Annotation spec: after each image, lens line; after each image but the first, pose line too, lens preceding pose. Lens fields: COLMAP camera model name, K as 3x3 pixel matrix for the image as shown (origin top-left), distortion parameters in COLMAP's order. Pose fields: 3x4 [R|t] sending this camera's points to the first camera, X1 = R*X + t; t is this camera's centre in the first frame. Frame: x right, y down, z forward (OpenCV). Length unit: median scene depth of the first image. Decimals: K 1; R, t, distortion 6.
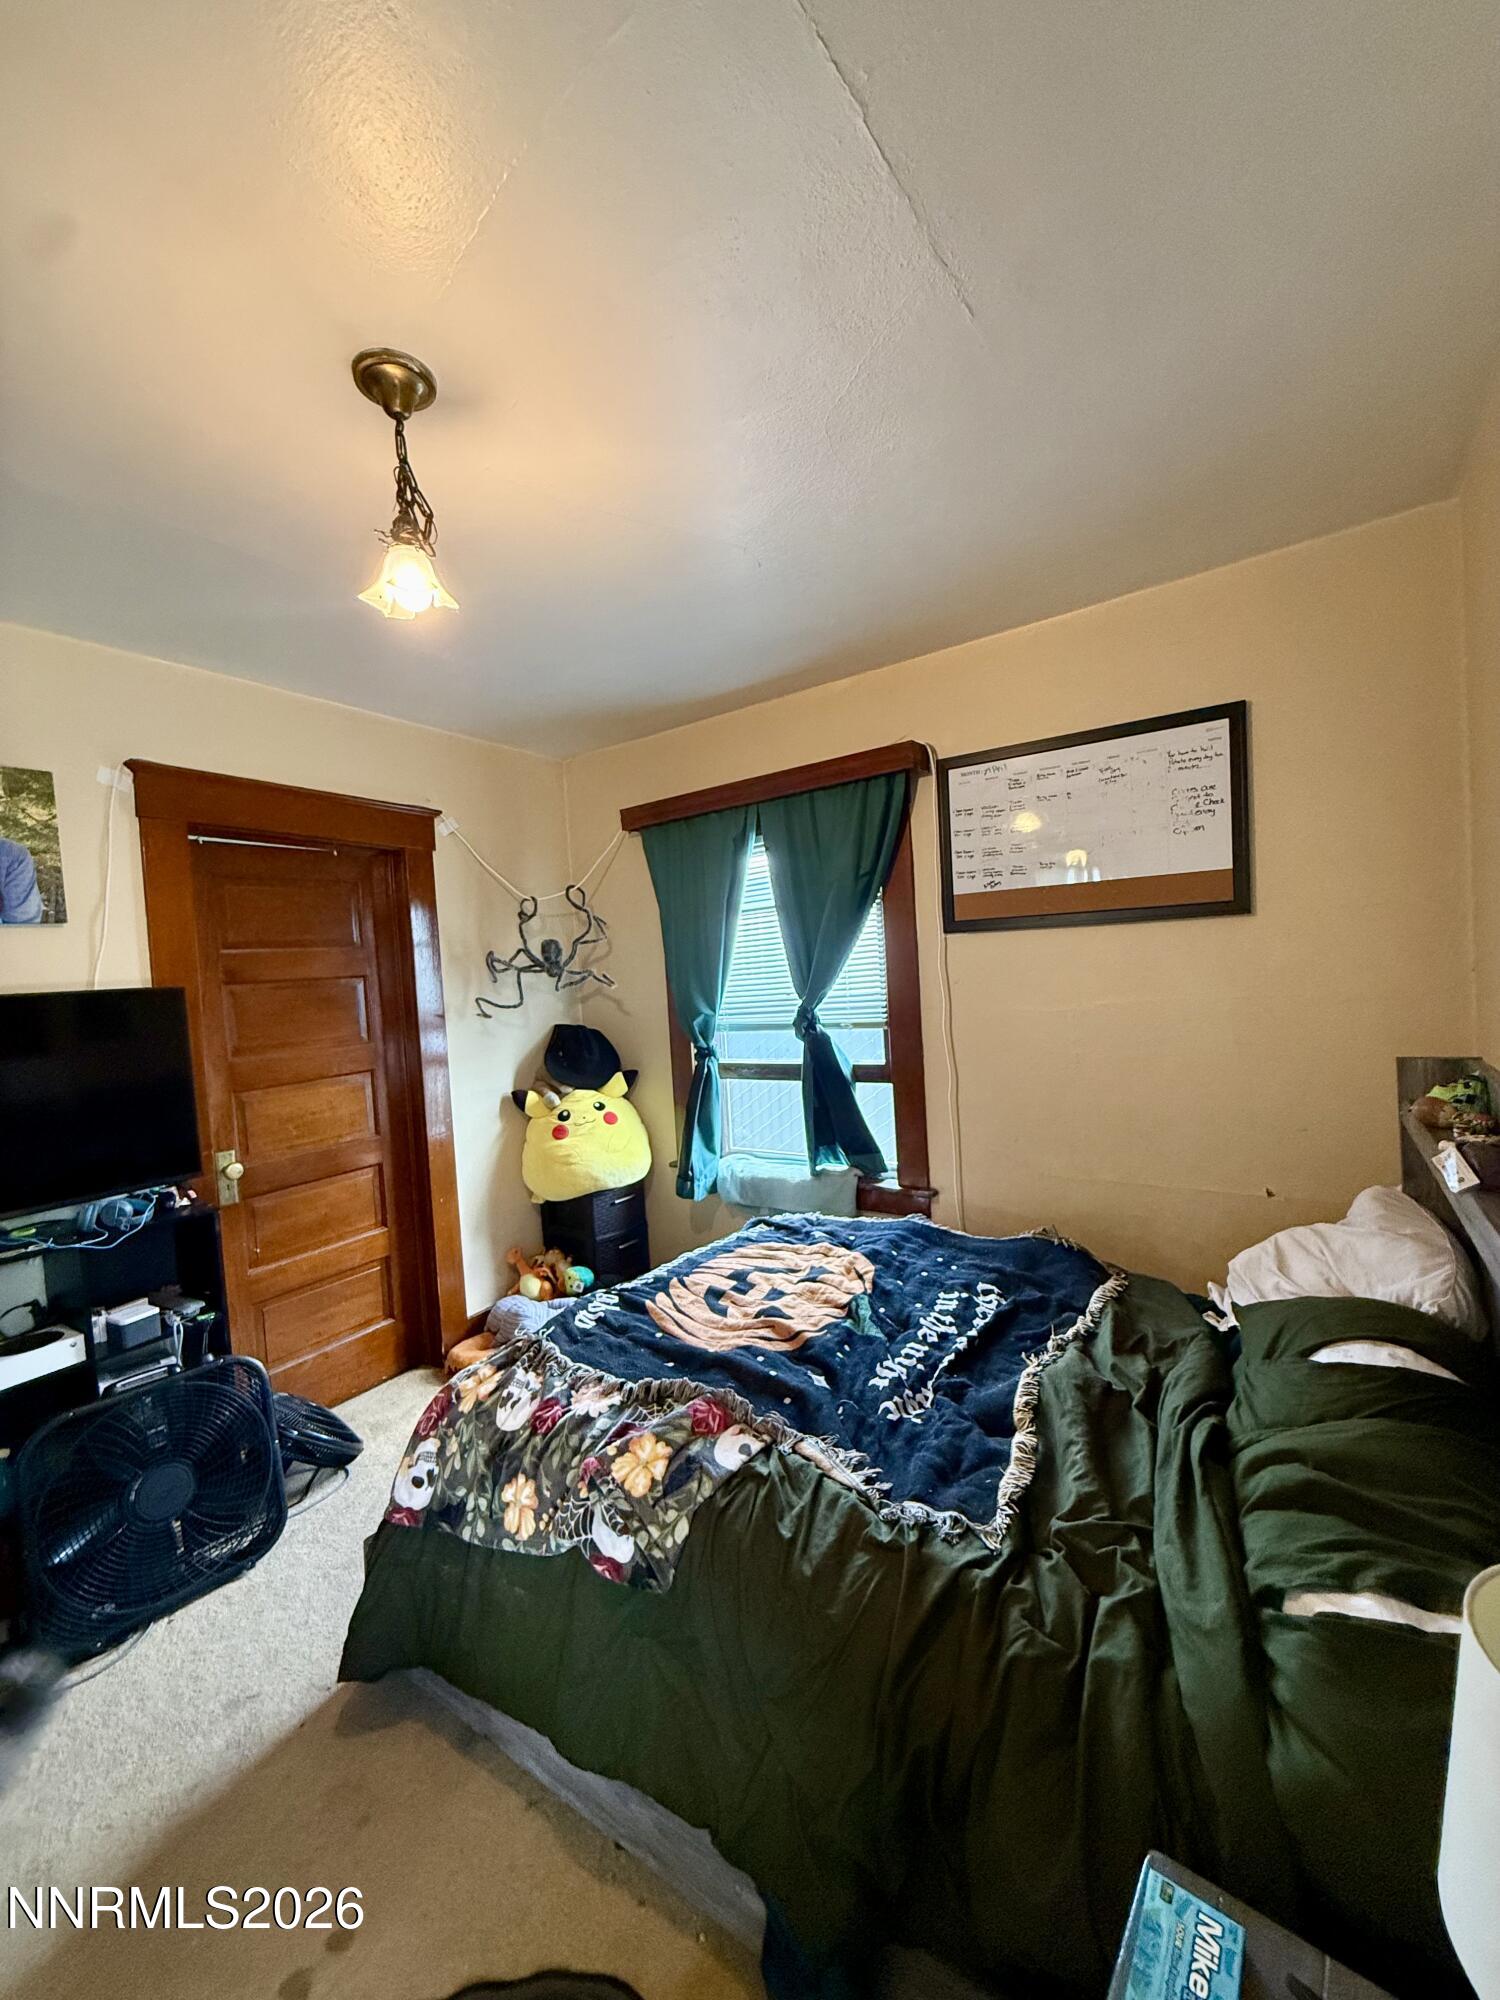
lens RADIAL K [[795.4, 0, 747.6], [0, 795.4, 994.2], [0, 0, 1]] dist [0.000104, -0.000249]
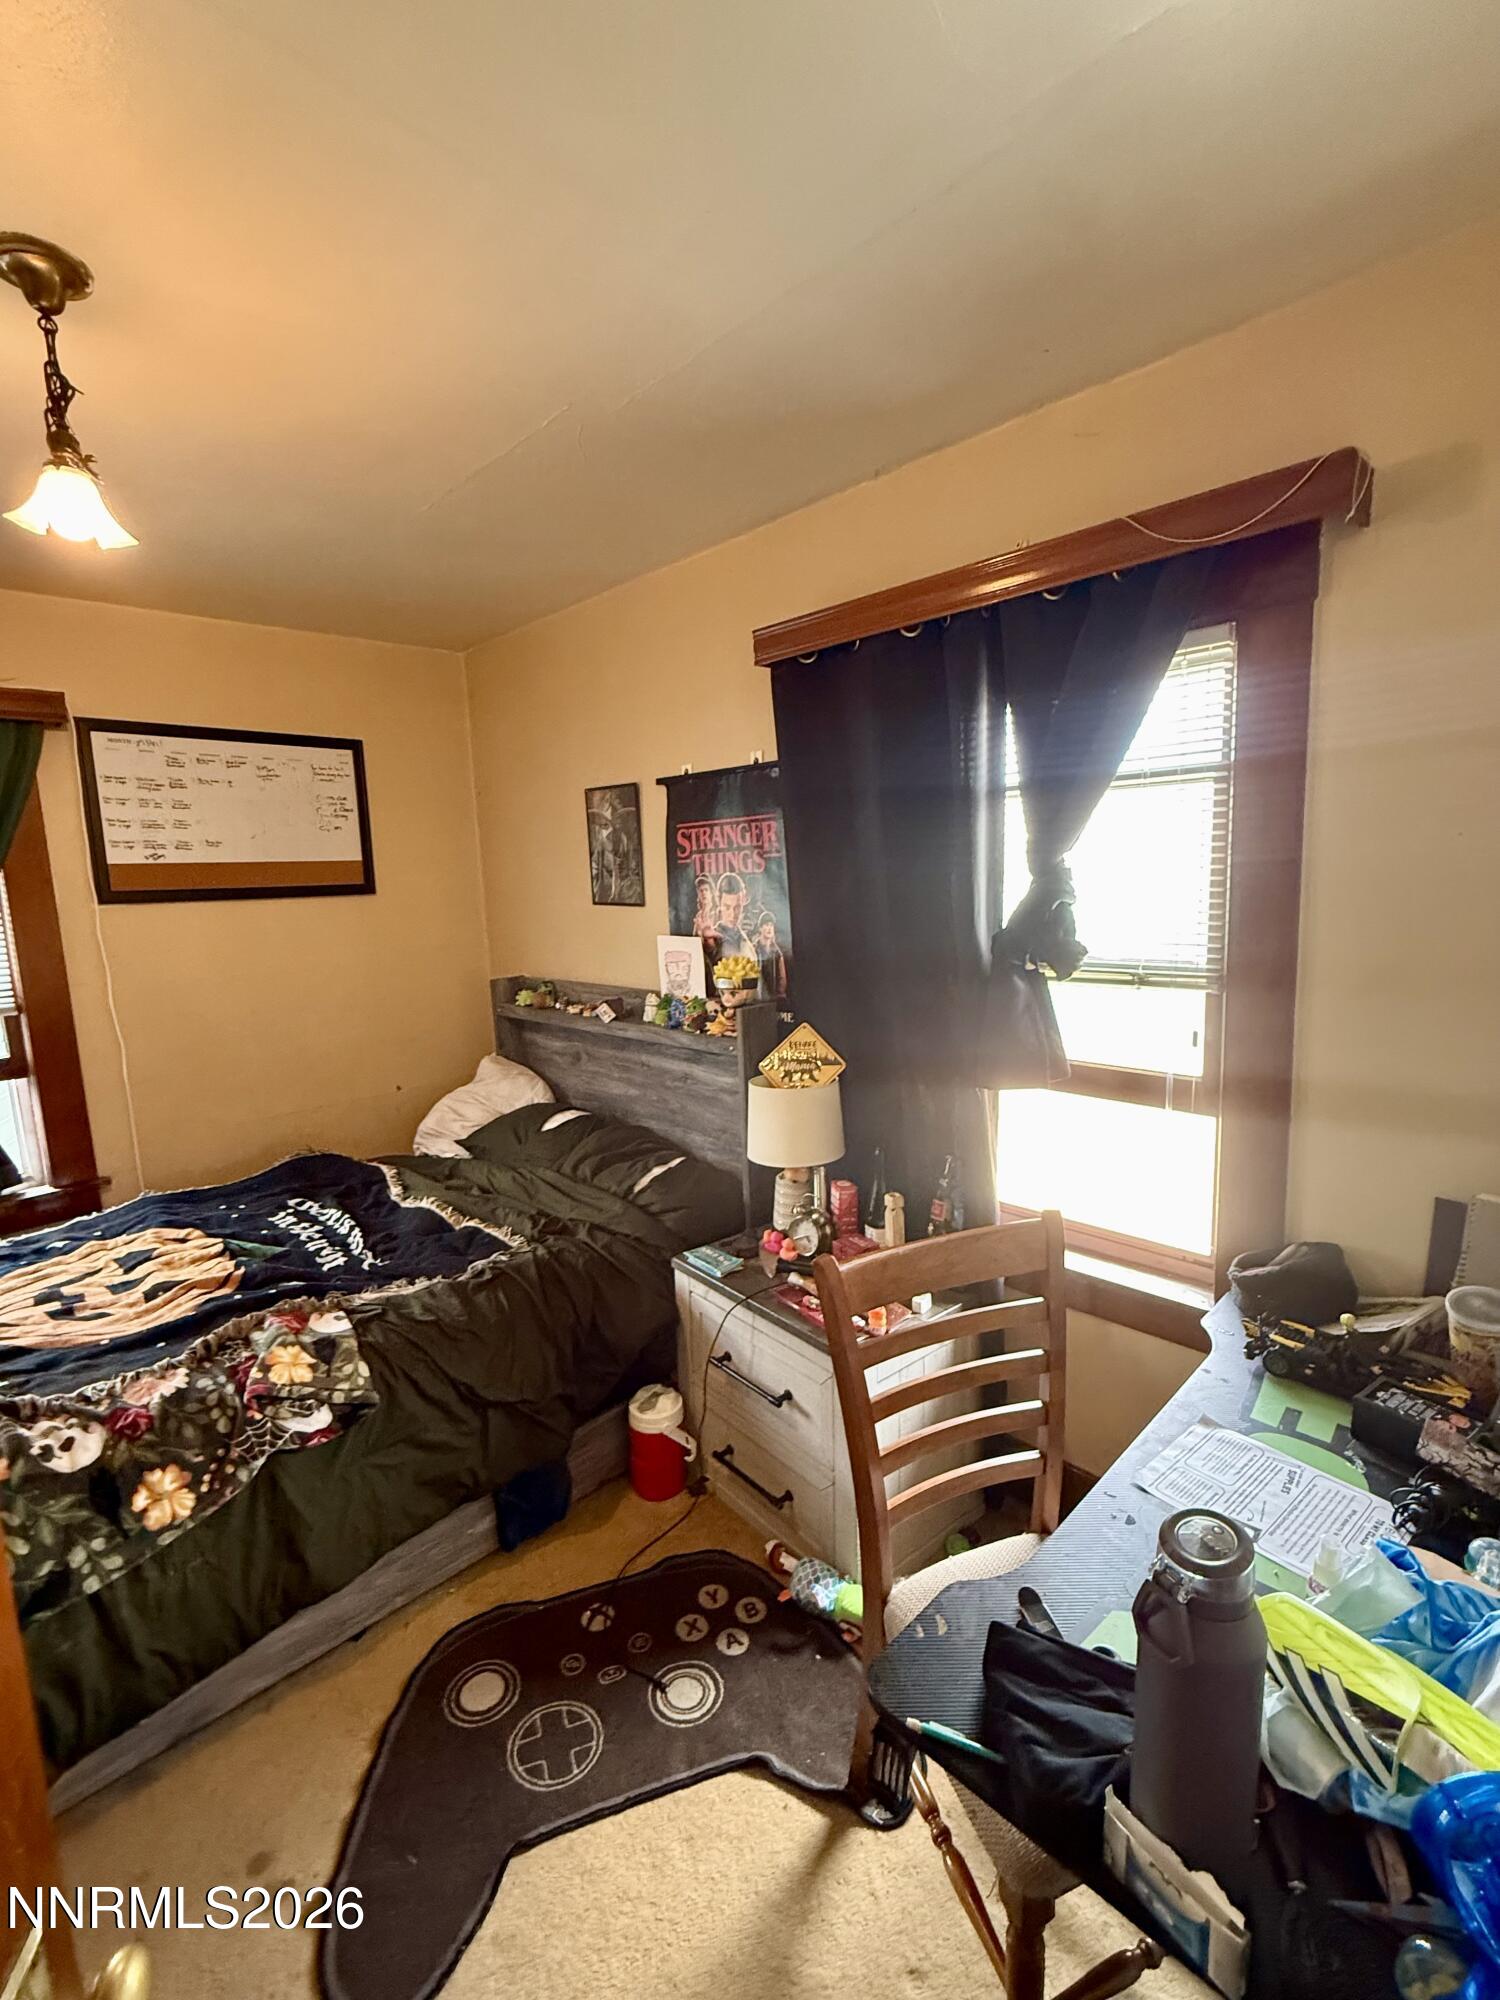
lens RADIAL K [[904.5, 0, 745.8], [0, 904.5, 1000.8], [0, 0, 1]] dist [0.002745, -0.000029]
pose [[0.193123, -0.088537, 0.977172, -0.860231], [0.066111, 0.994831, 0.077071, 0.007398], [-0.978945, 0.049718, 0.197978, 0.050120]]
